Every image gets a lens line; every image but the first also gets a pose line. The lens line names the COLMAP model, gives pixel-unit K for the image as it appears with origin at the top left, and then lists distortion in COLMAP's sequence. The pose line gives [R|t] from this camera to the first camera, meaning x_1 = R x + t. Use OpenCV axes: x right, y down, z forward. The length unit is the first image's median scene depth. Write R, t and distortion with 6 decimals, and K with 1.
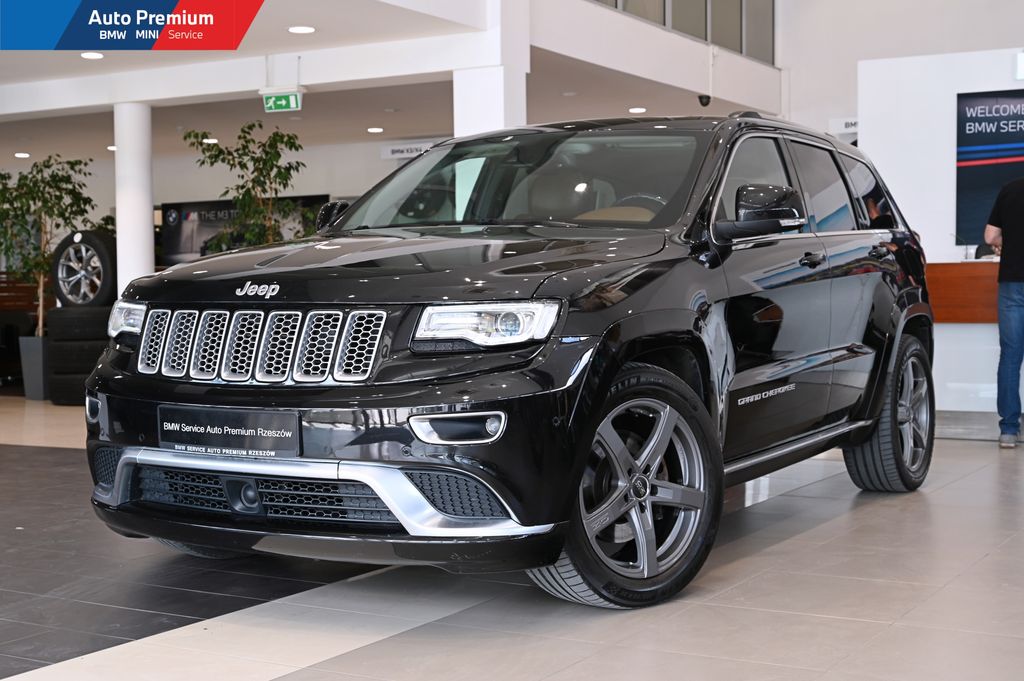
lens RADIAL K [[1455.7, 0, 513.0], [0, 1455.7, 338.6], [0, 0, 1]] dist [0.030114, 0.000000]
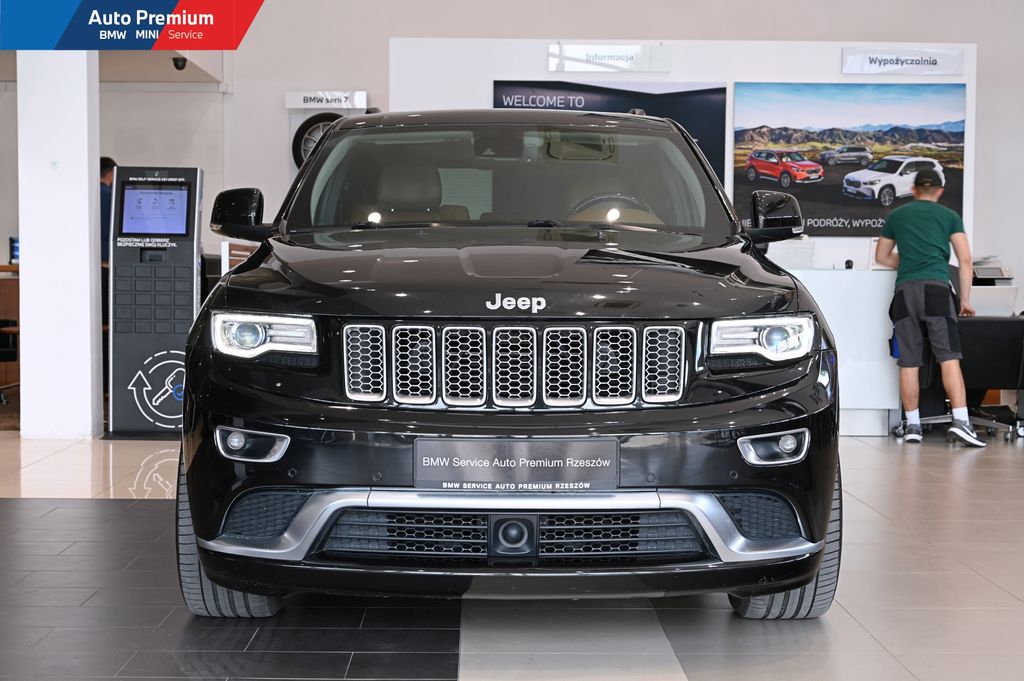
lens RADIAL K [[1648.7, 0, 509.7], [0, 1648.7, 342.1], [0, 0, 1]] dist [0.050278, 0.000000]
pose [[0.862401, -0.015168, 0.505998, -0.684366], [0.009889, 0.999865, 0.013119, -0.022695], [-0.506129, -0.006310, 0.862435, 0.132231]]
